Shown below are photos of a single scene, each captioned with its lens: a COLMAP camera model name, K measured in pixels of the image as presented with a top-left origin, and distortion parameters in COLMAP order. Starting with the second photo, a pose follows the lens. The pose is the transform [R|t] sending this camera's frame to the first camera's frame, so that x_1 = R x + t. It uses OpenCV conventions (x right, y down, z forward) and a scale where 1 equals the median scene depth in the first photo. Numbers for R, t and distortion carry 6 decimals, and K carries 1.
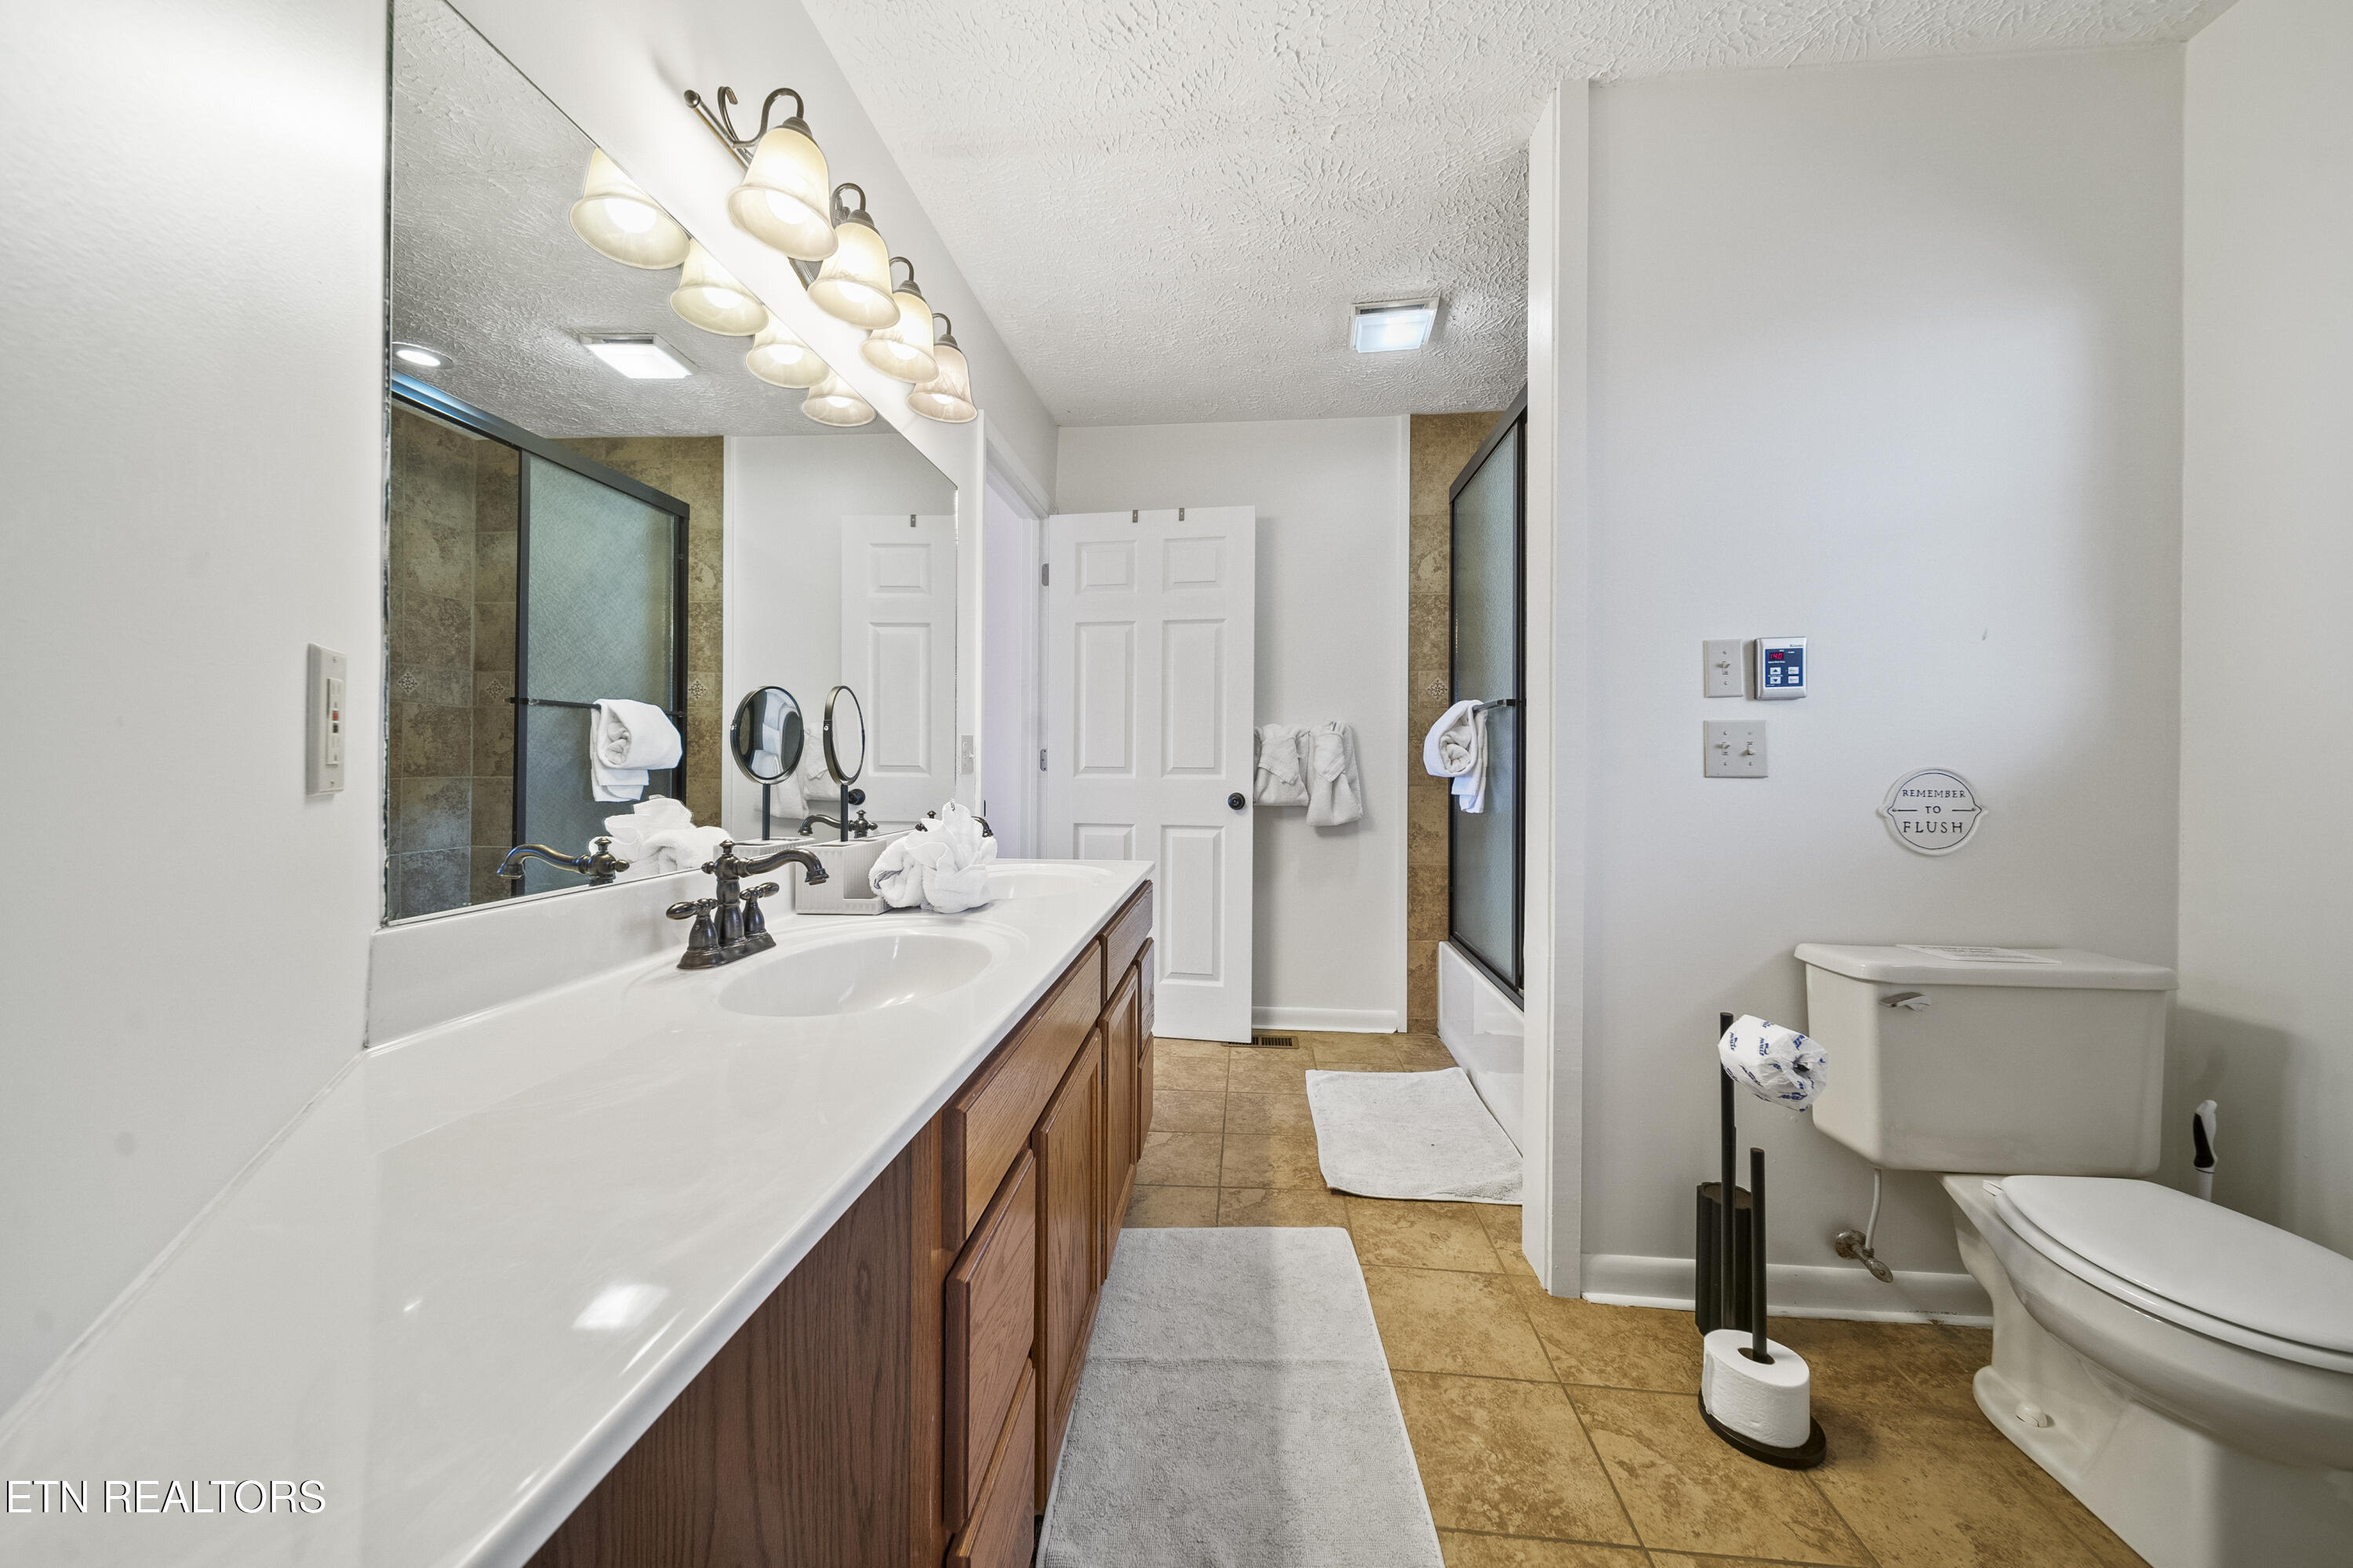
lens RADIAL K [[831.7, 0, 1167.5], [0, 831.7, 770.0], [0, 0, 1]] dist [-0.002041, -0.000382]
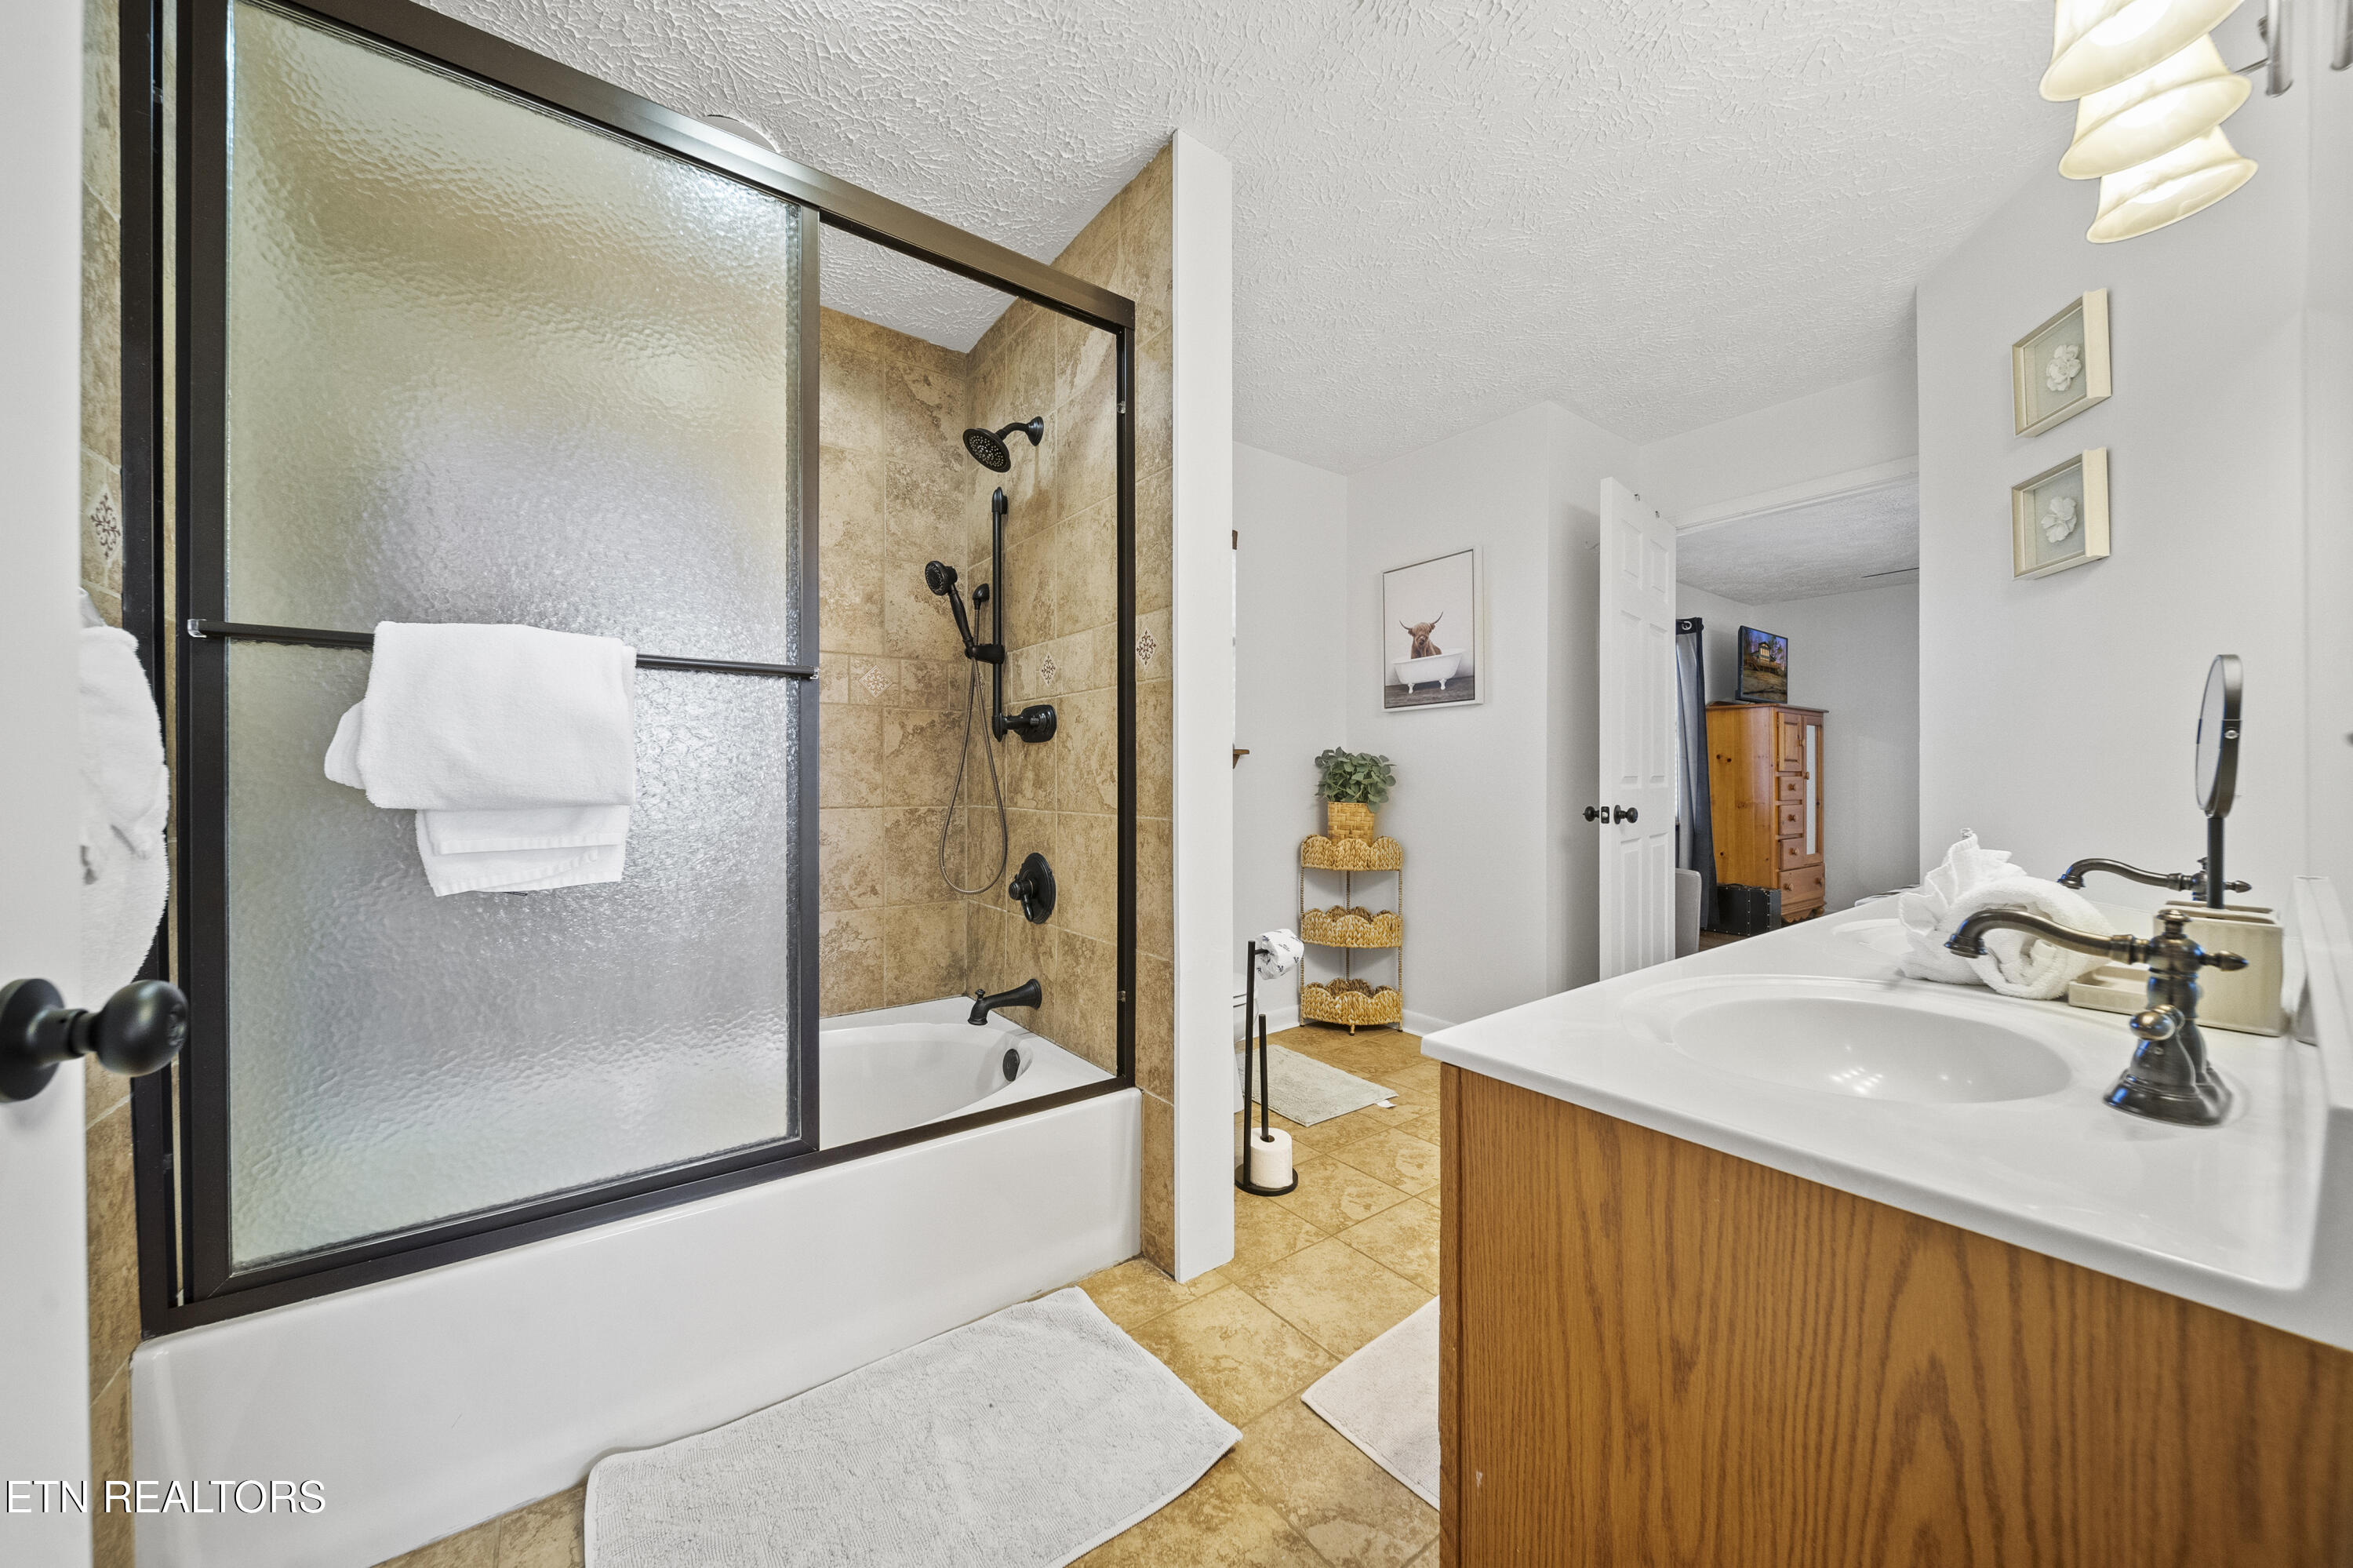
lens RADIAL K [[831.7, 0, 1167.5], [0, 831.7, 770.0], [0, 0, 1]] dist [-0.002041, -0.000382]
pose [[-0.674848, -0.000044, 0.737957, -0.293390], [-0.000697, 1.000000, -0.000579, -0.014480], [-0.737957, -0.000905, -0.674848, 1.807053]]
